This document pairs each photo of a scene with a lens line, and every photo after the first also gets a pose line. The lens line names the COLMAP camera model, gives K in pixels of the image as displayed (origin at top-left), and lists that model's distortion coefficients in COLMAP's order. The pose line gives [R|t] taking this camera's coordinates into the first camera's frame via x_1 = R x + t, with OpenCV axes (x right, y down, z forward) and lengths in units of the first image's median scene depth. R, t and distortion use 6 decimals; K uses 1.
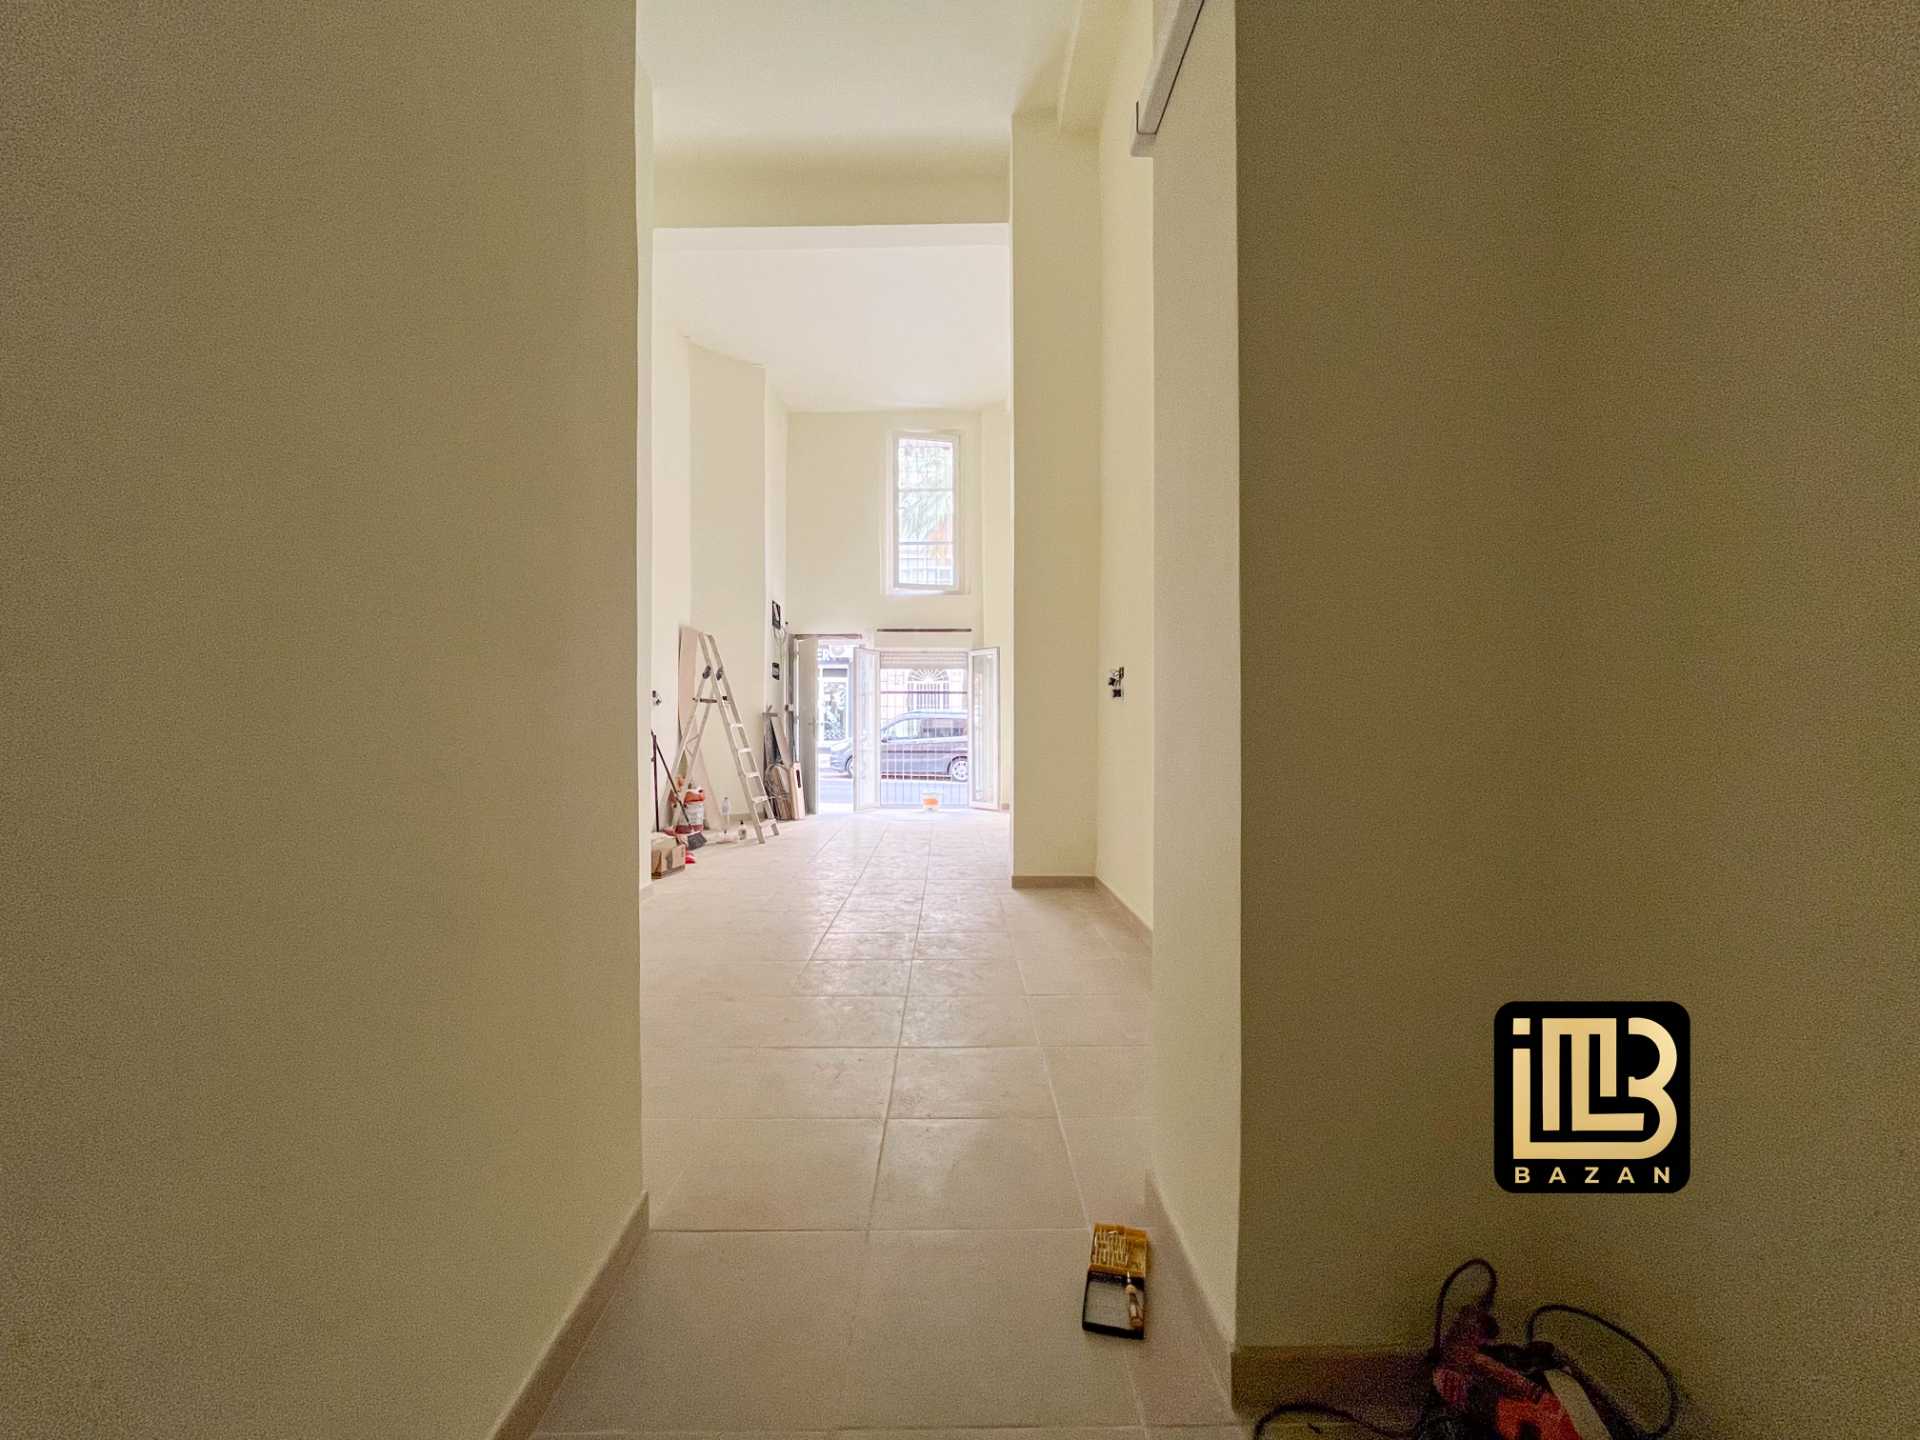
lens RADIAL K [[772.9, 0, 951.4], [0, 772.9, 723.0], [0, 0, 1]] dist [-0.001874, -0.000429]
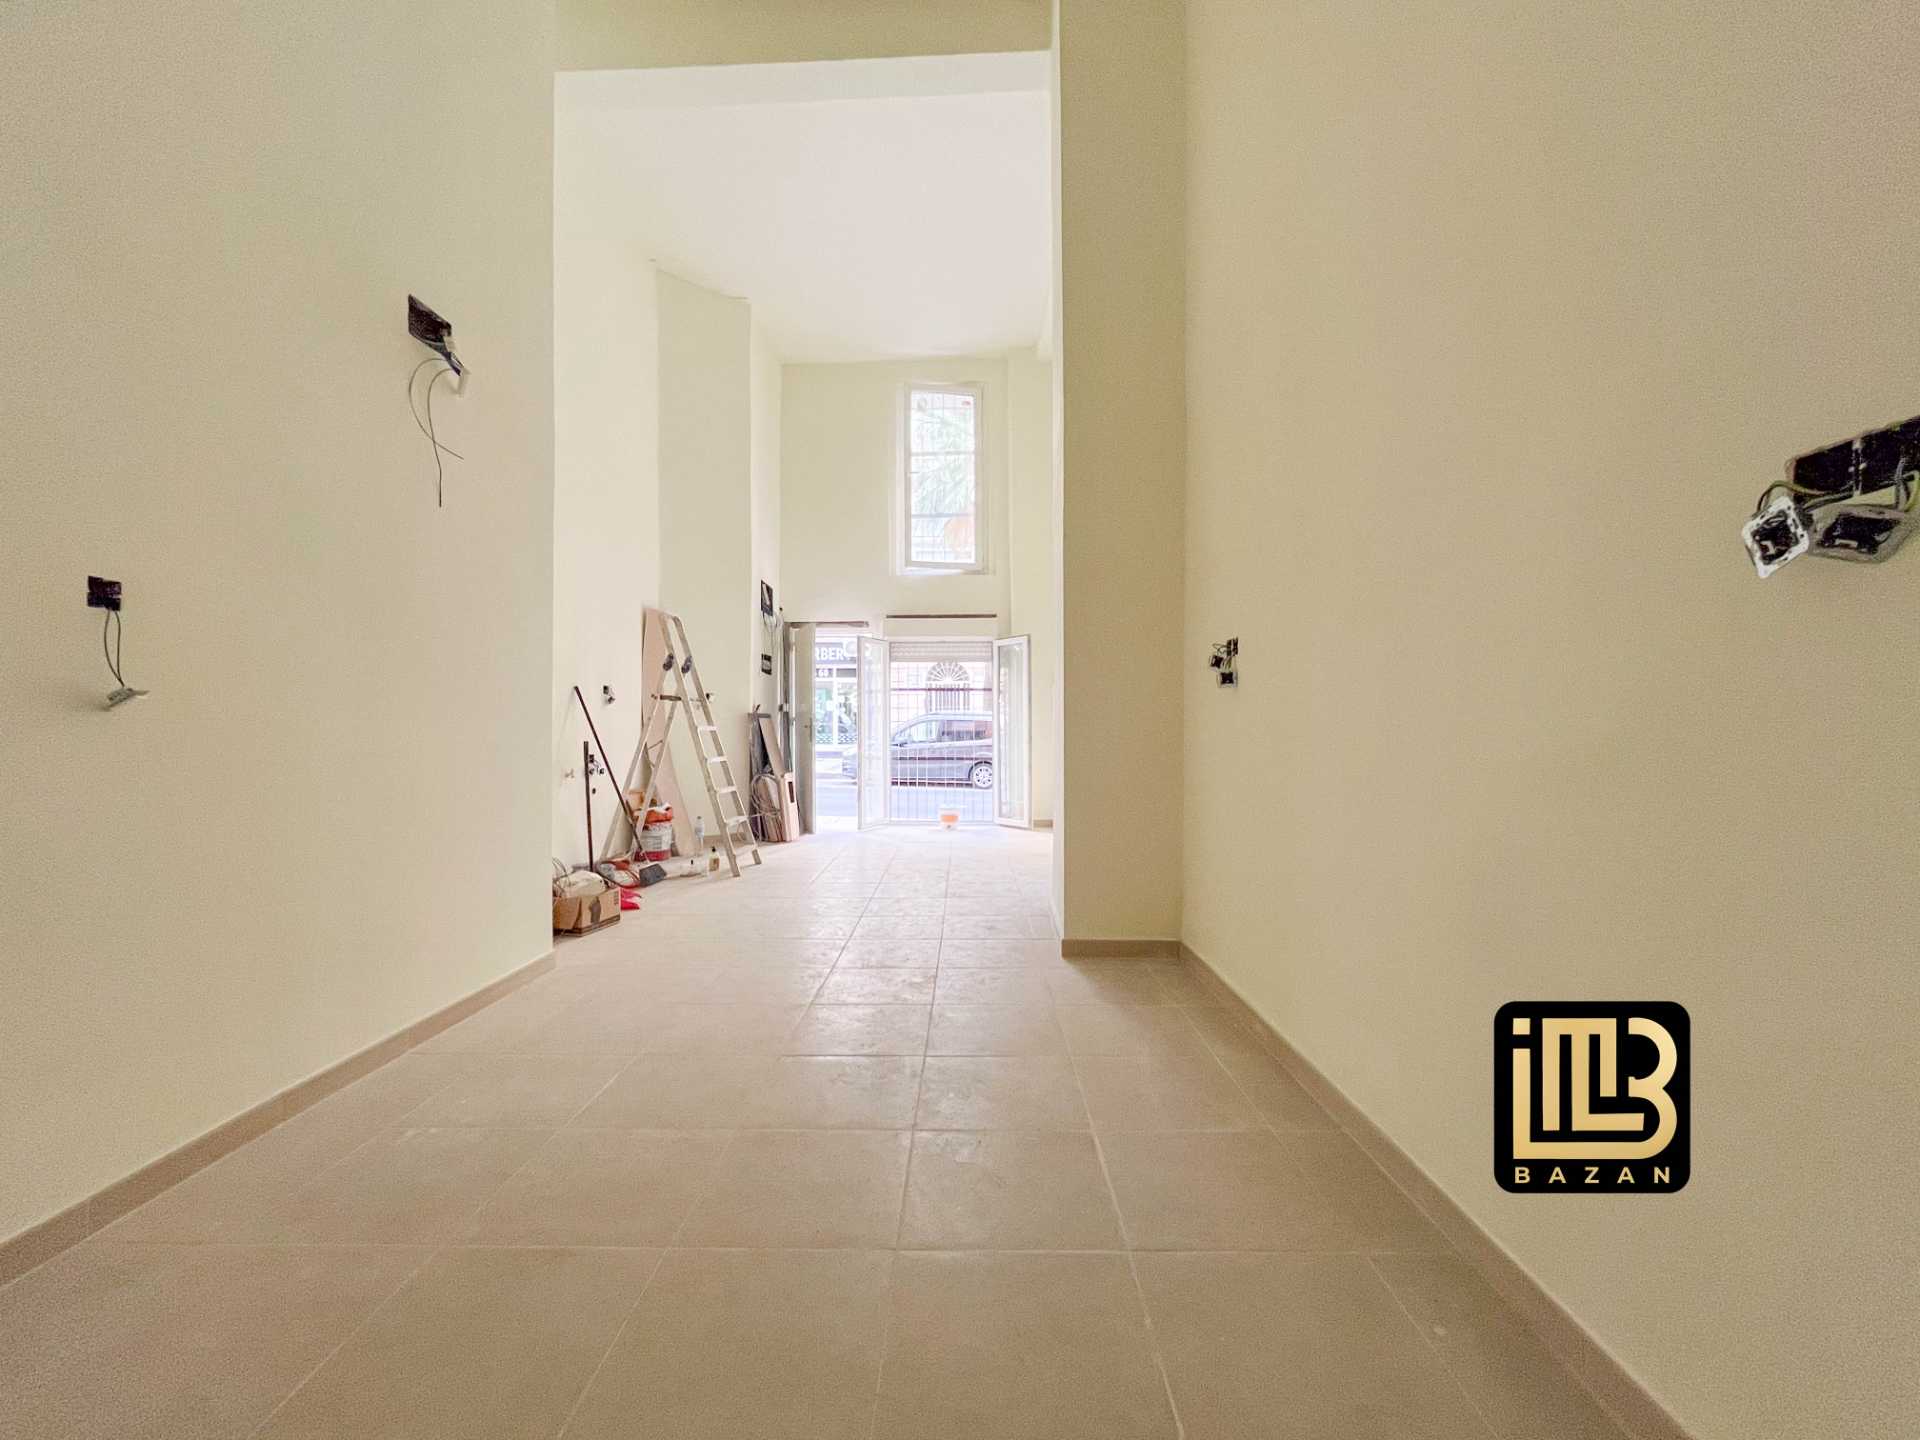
lens RADIAL K [[772.9, 0, 955.6], [0, 772.9, 725.7], [0, 0, 1]] dist [-0.001874, -0.000429]
pose [[0.999780, -0.003058, -0.020748, -0.002088], [0.003071, 0.999995, 0.000548, 0.000443], [0.020746, -0.000612, 0.999785, 0.155646]]
